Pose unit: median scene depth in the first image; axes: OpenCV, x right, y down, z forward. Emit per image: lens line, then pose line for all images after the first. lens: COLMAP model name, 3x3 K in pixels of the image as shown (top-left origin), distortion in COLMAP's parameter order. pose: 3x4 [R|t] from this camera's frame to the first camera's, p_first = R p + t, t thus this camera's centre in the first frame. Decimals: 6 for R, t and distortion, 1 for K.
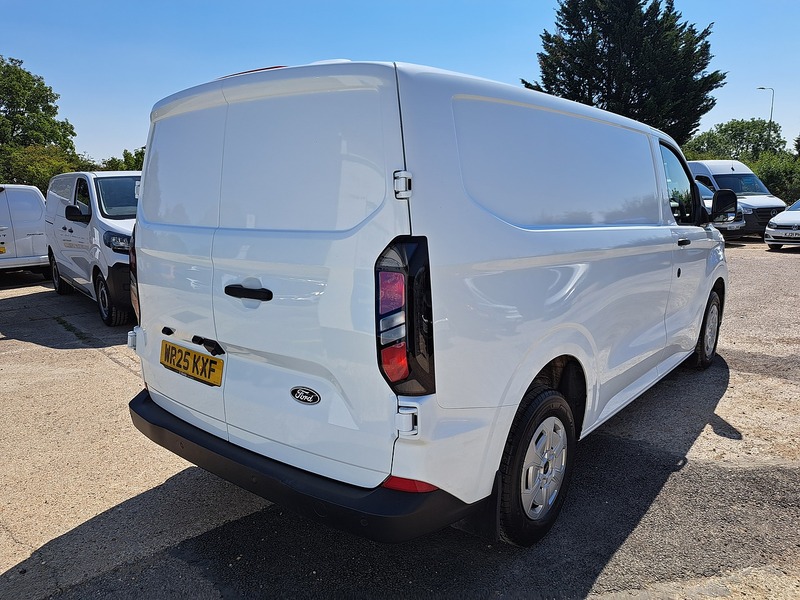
lens RADIAL K [[576.4, 0, 412.0], [0, 576.4, 291.0], [0, 0, 1]] dist [0.064880, -0.064648]
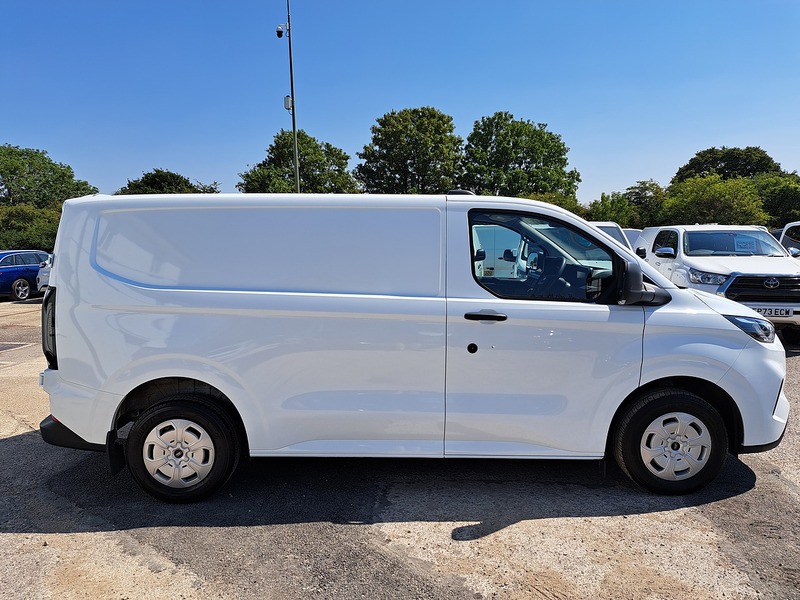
lens RADIAL K [[576.4, 0, 398.5], [0, 576.4, 288.3], [0, 0, 1]] dist [0.064880, -0.064648]
pose [[0.627277, 0.075112, -0.775165, 1.617912], [-0.123420, 0.992348, -0.003717, -0.162019], [0.768954, 0.098003, 0.631747, 0.451803]]
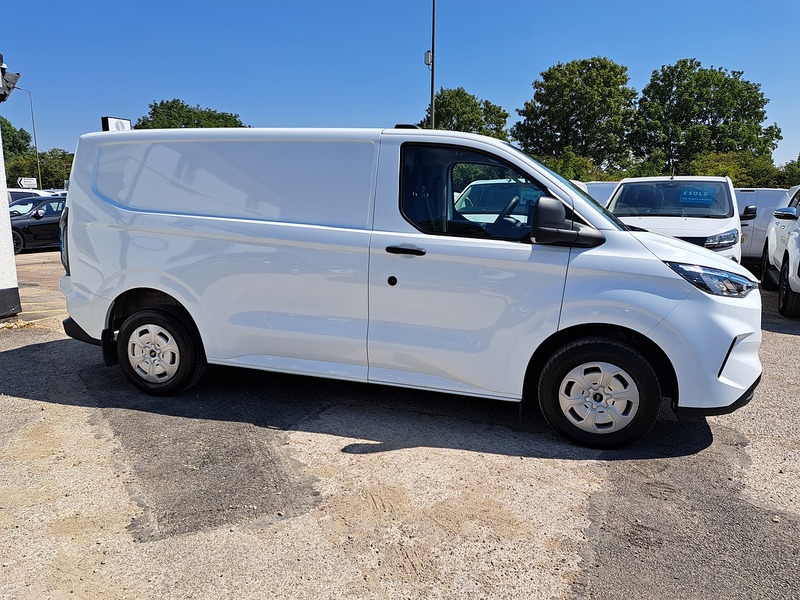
lens RADIAL K [[576.4, 0, 400.8], [0, 576.4, 297.0], [0, 0, 1]] dist [0.064880, -0.064648]
pose [[0.380626, 0.171022, -0.908777, 1.970466], [-0.168903, 0.979075, 0.113509, -0.170918], [0.909173, 0.110291, 0.401547, 0.929680]]
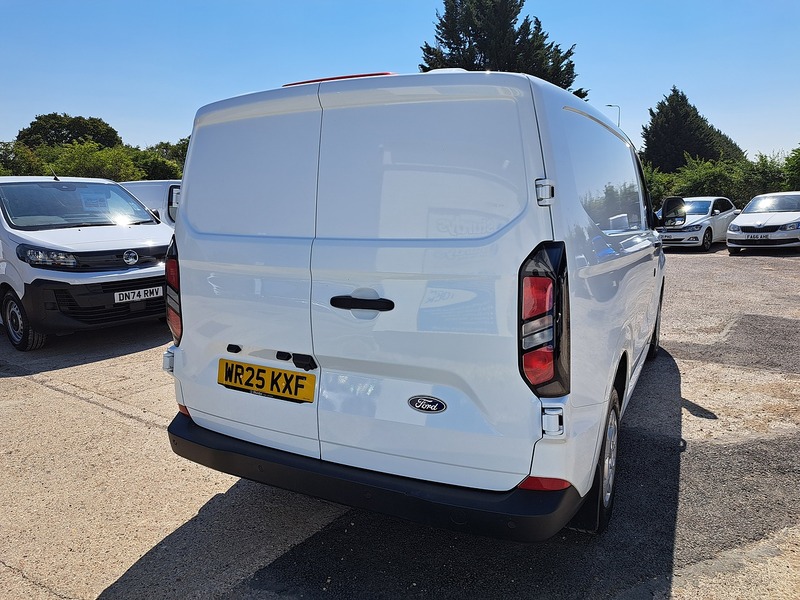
lens RADIAL K [[576.4, 0, 407.8], [0, 576.4, 293.8], [0, 0, 1]] dist [0.064880, -0.064648]
pose [[0.978381, -0.035206, 0.203790, -0.329681], [0.036611, 0.999325, -0.003129, -0.006090], [-0.203543, 0.010523, 0.979010, 0.027147]]
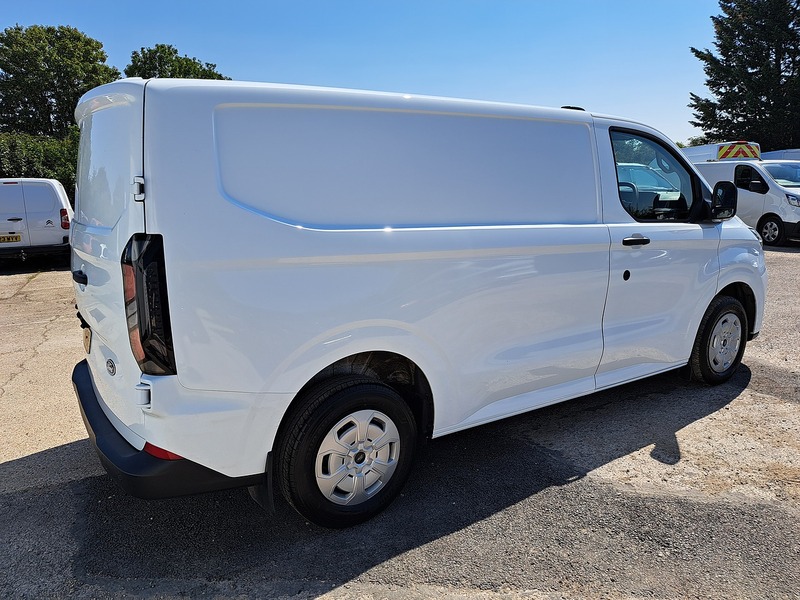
lens RADIAL K [[576.4, 0, 395.1], [0, 576.4, 296.1], [0, 0, 1]] dist [0.064880, -0.064648]
pose [[0.952371, 0.054057, -0.300113, 0.568968], [-0.043866, 0.998212, 0.040599, -0.029024], [0.301772, -0.025501, 0.953039, 0.038966]]
